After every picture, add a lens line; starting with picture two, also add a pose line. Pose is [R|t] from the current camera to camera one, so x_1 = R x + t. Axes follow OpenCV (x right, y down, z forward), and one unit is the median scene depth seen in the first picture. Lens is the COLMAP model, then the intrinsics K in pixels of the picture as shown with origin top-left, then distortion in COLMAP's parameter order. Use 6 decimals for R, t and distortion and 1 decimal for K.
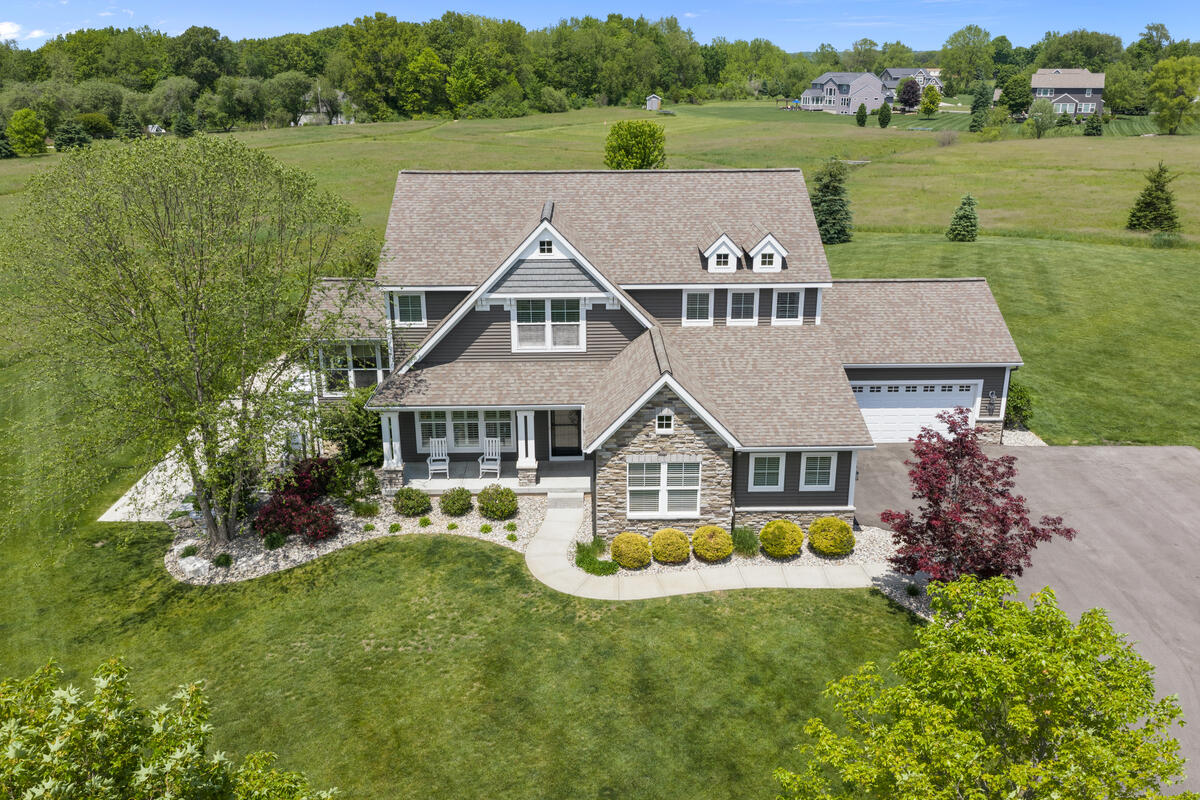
lens RADIAL K [[991.9, 0, 600.0], [0, 991.9, 400.0], [0, 0, 1]] dist [0.004159, -0.005698]
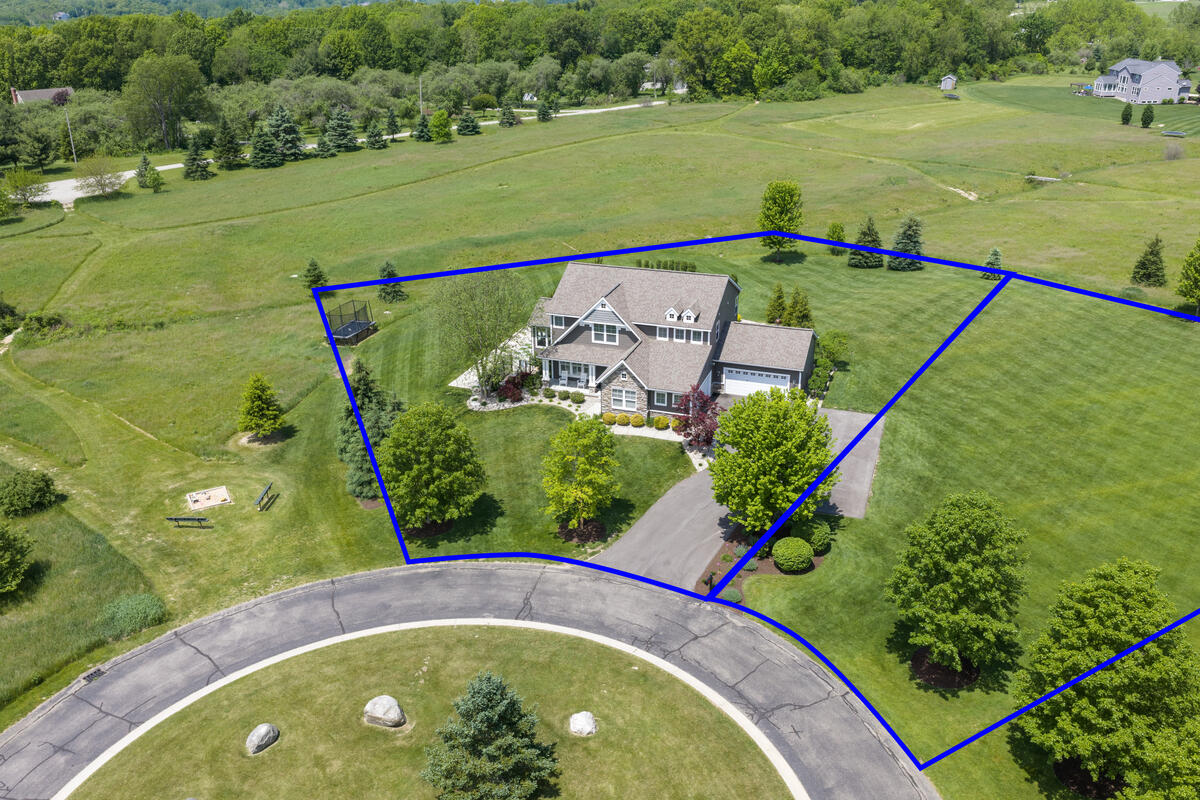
lens RADIAL K [[991.9, 0, 600.0], [0, 991.9, 400.0], [0, 0, 1]] dist [0.004159, -0.005698]
pose [[0.935528, 0.135534, -0.326218, 0.809848], [-0.108785, 0.989125, 0.098978, -0.159008], [0.336086, -0.057109, 0.940098, -1.480226]]
